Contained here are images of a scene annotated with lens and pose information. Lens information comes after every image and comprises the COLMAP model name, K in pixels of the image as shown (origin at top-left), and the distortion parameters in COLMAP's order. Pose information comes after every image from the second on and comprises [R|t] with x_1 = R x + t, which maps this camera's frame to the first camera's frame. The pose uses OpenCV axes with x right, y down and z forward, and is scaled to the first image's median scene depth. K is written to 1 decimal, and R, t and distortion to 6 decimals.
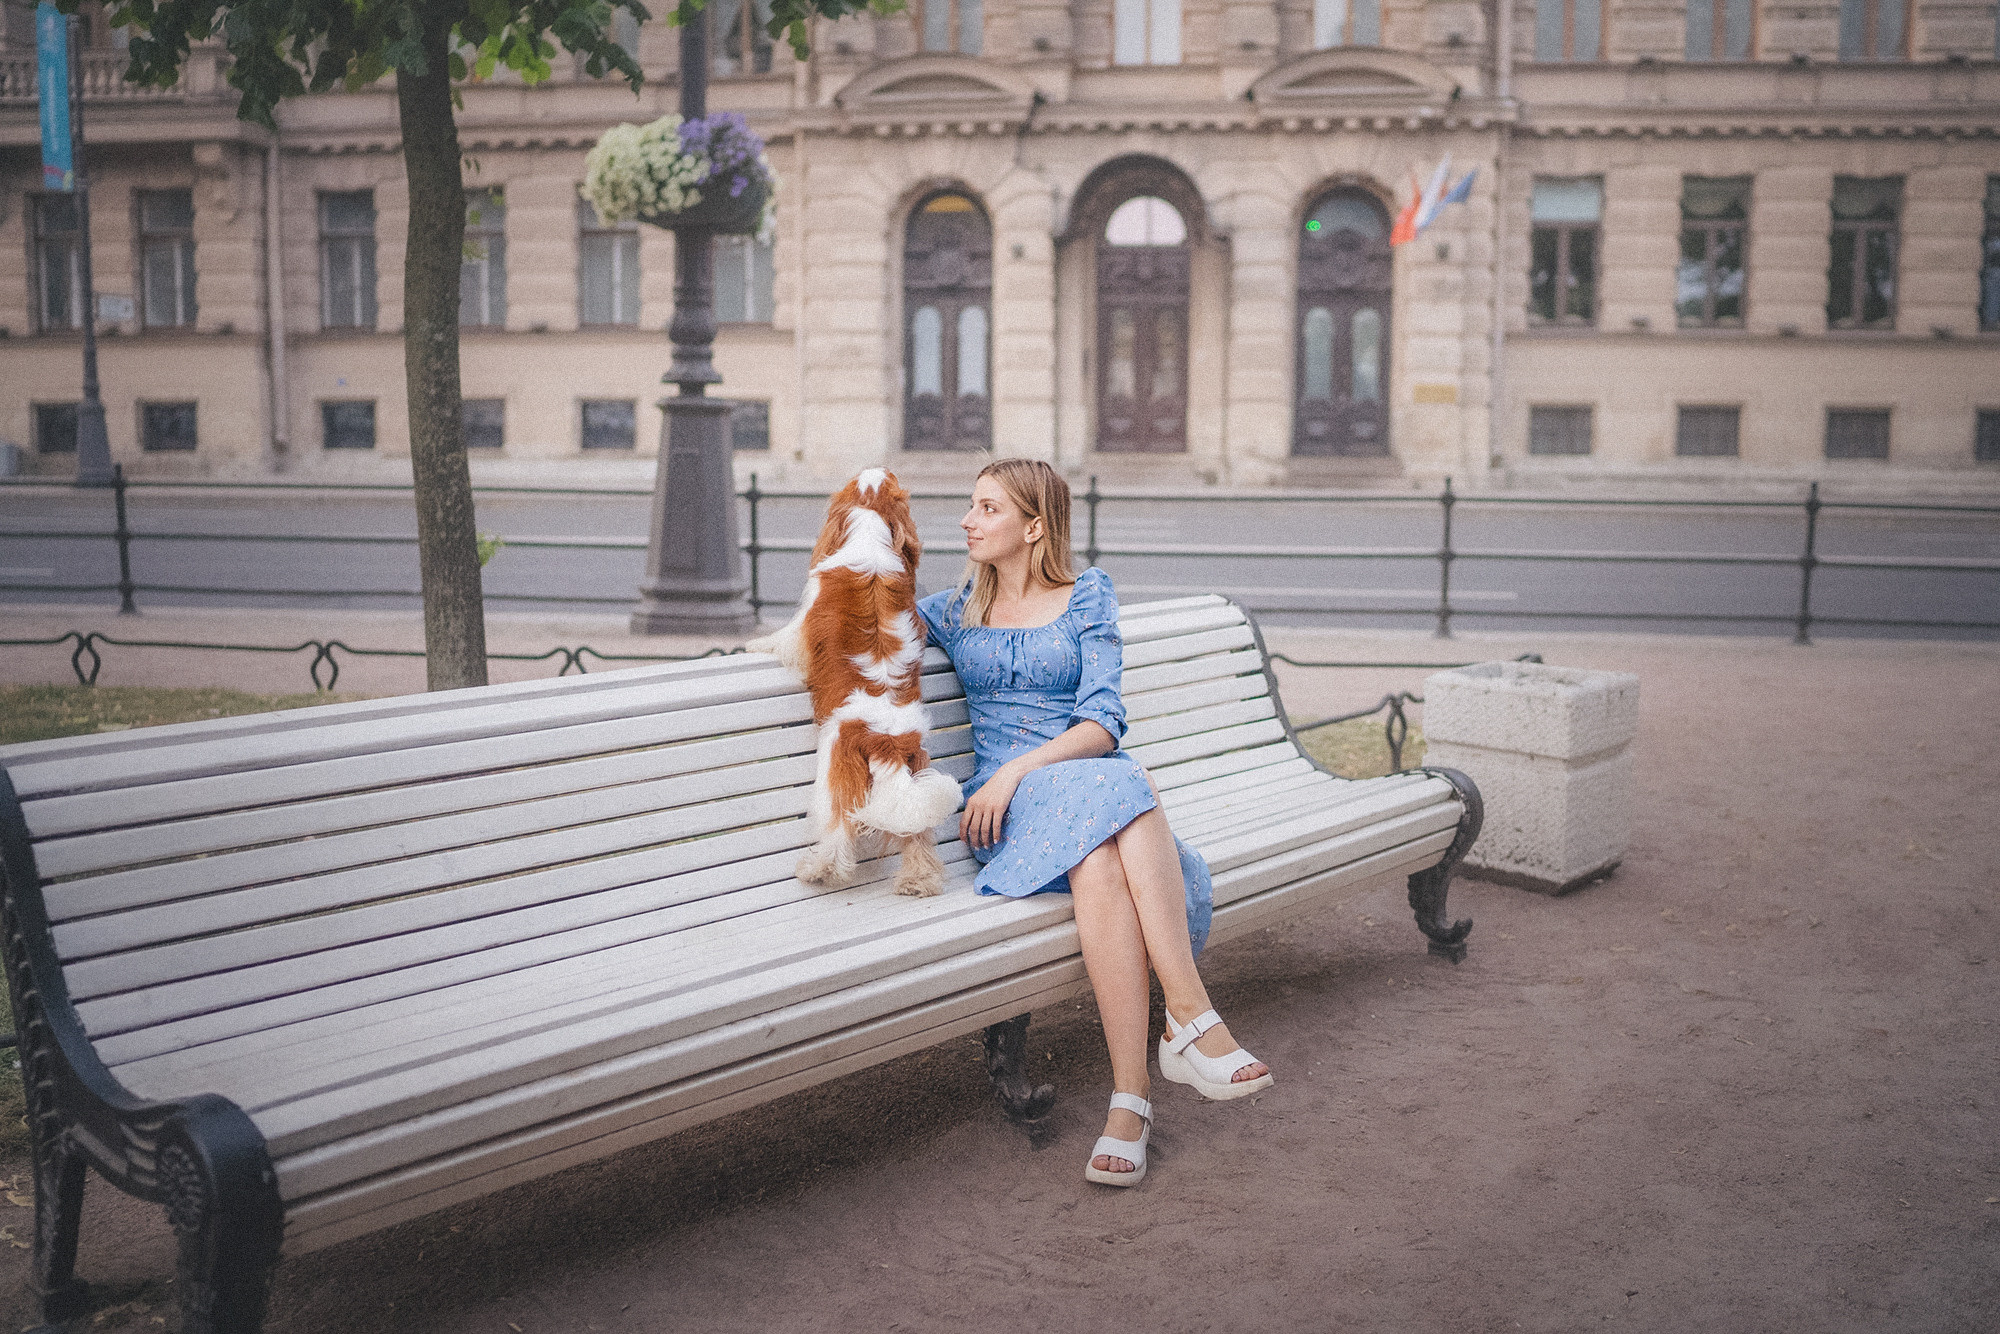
lens RADIAL K [[2176.1, 0, 1007.0], [0, 2176.1, 630.0], [0, 0, 1]] dist [-0.101058, 0.170617]
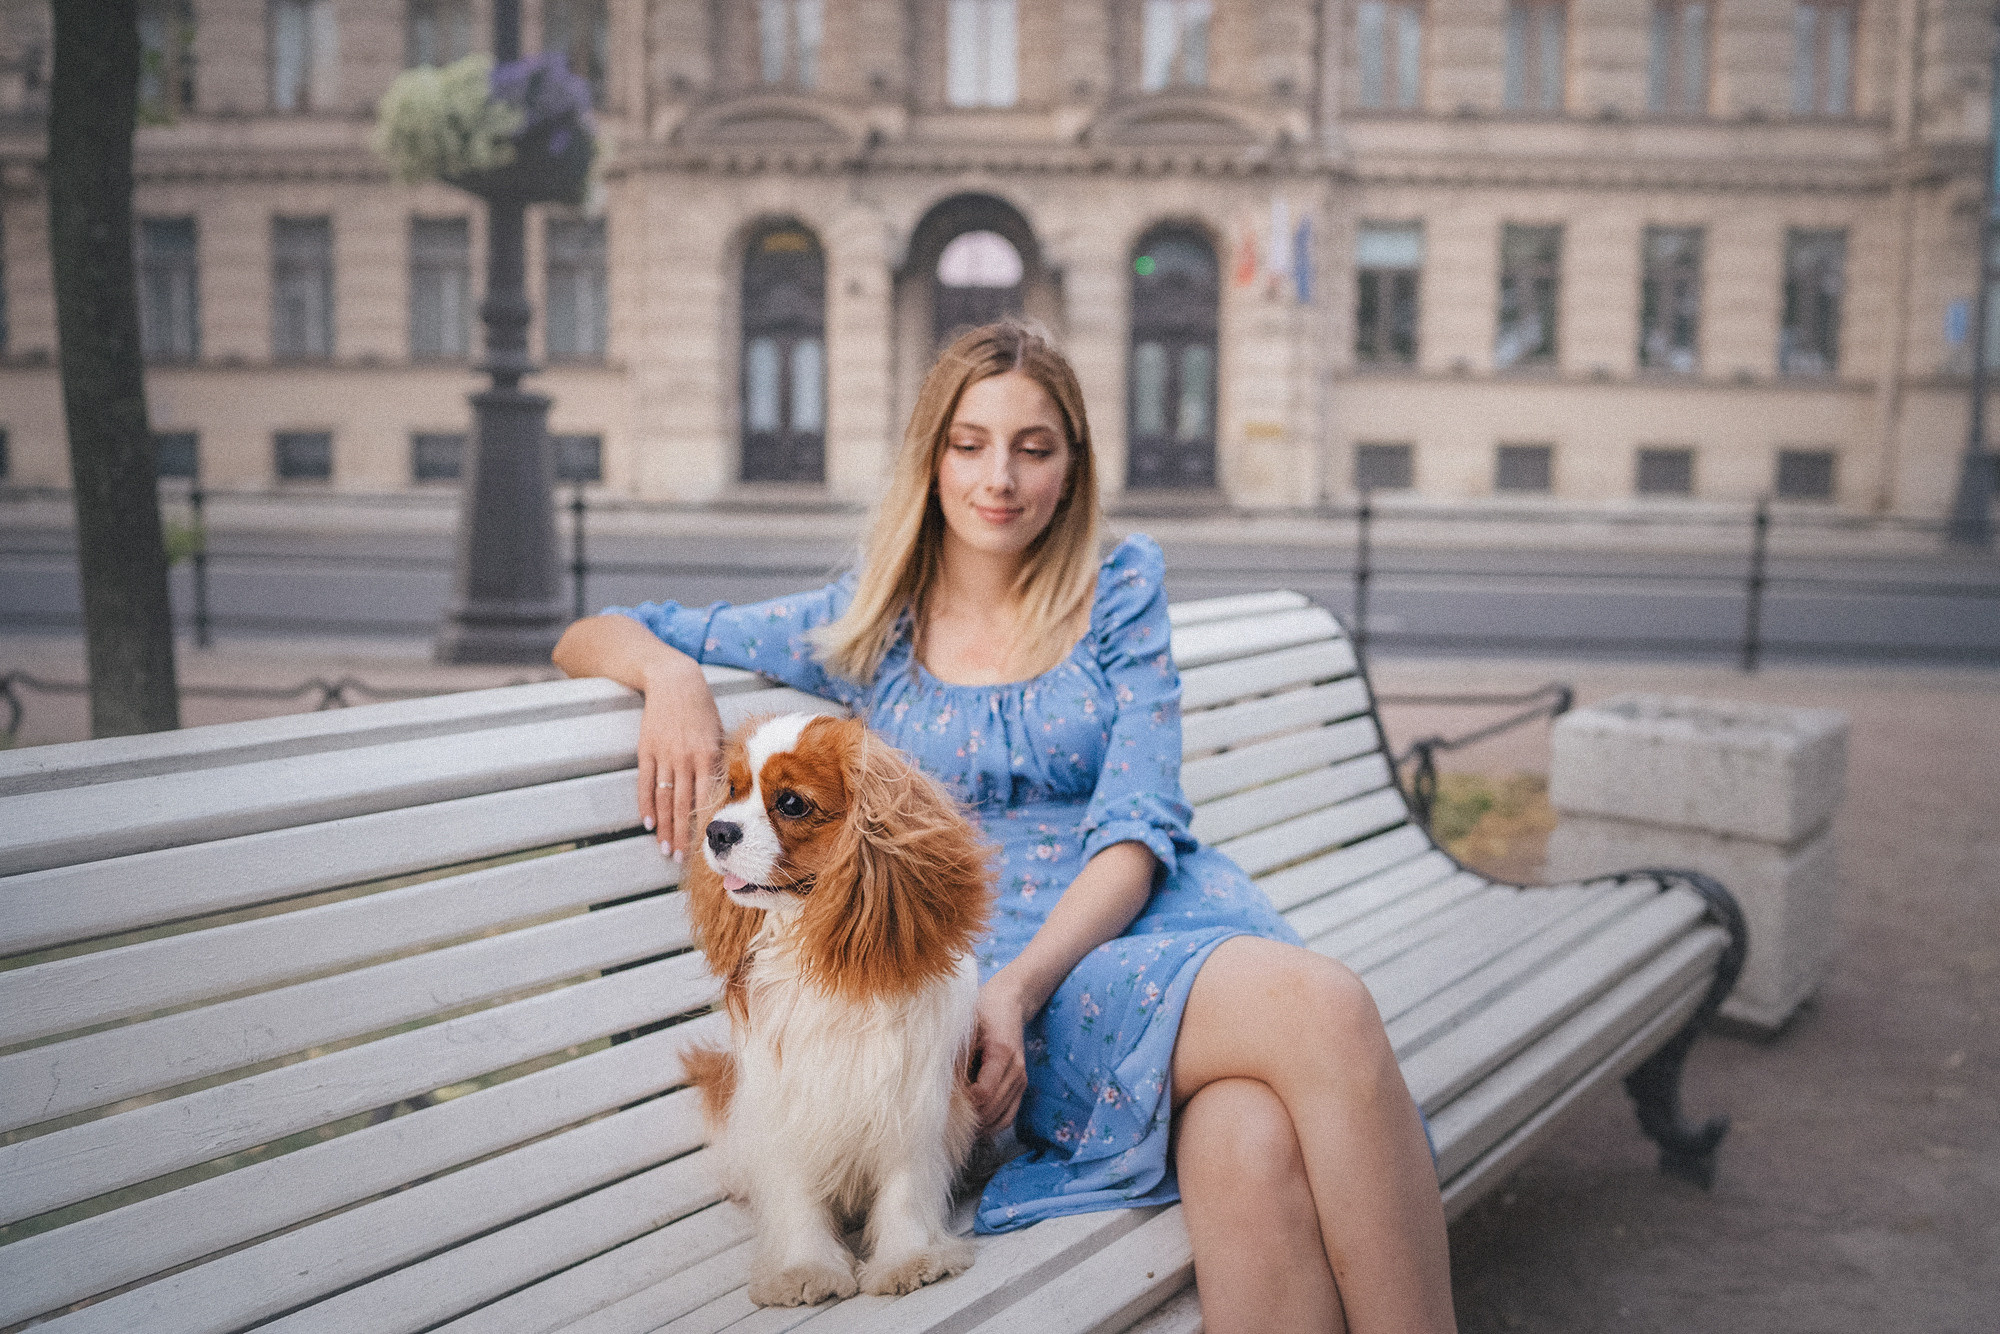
lens RADIAL K [[1981.5, 0, 989.1], [0, 1981.5, 669.0], [0, 0, 1]] dist [-0.134942, 0.413881]
pose [[0.996660, -0.001534, 0.081652, -0.007372], [0.001371, 0.999997, 0.002044, 0.000911], [-0.081655, -0.001926, 0.996659, 0.084966]]
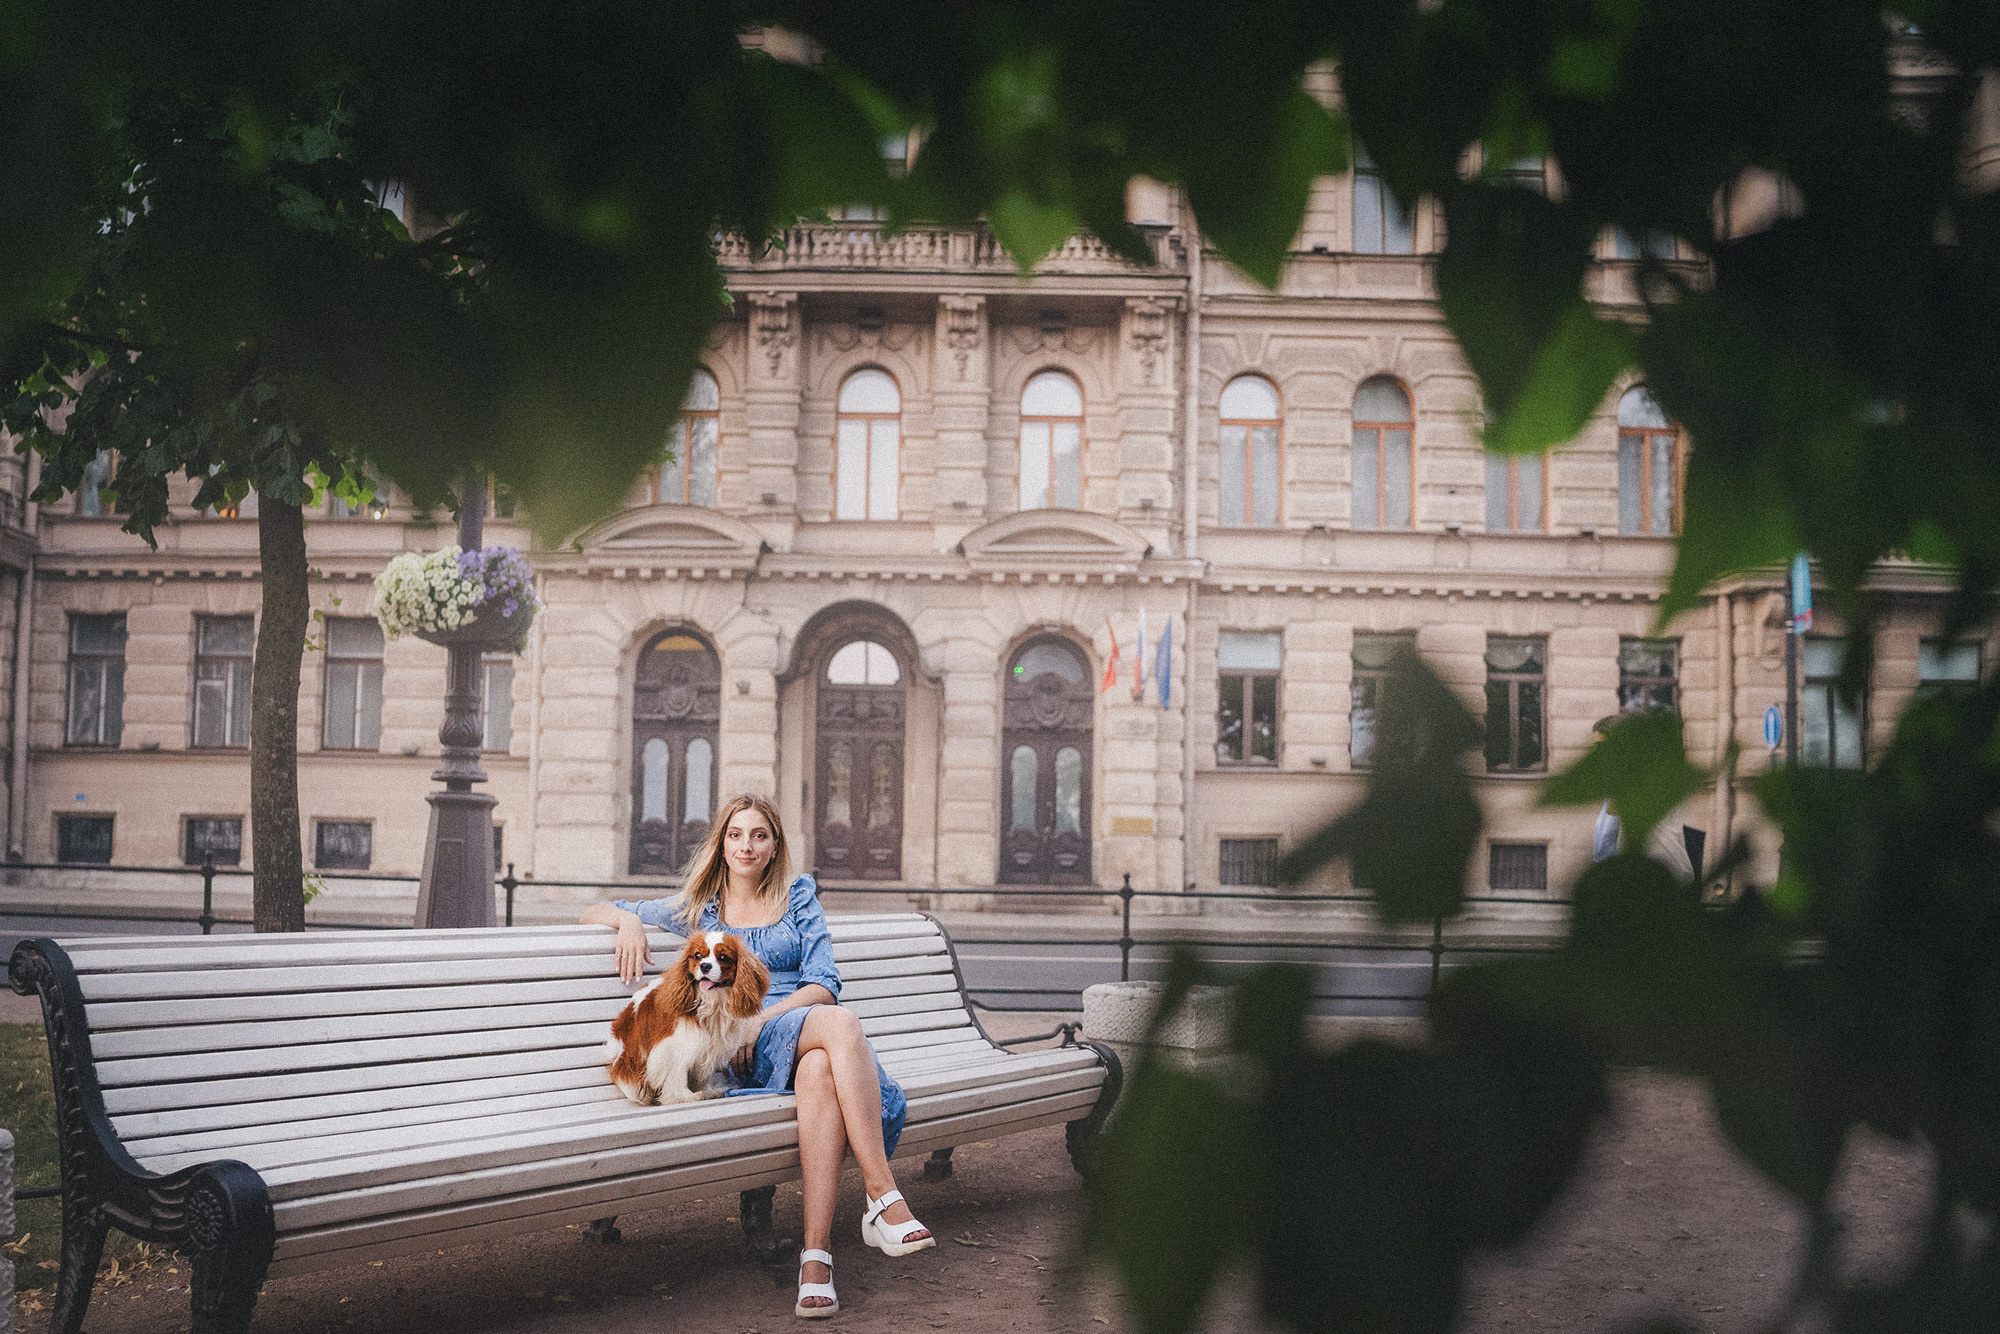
lens RADIAL K [[2176.1, 0, 1007.0], [0, 2176.1, 630.0], [0, 0, 1]] dist [-0.101058, 0.170617]
pose [[0.991506, 0.022909, 0.128030, -0.003860], [0.003878, 0.978720, -0.205161, 0.016877], [-0.130005, 0.203915, 0.970318, -0.057351]]
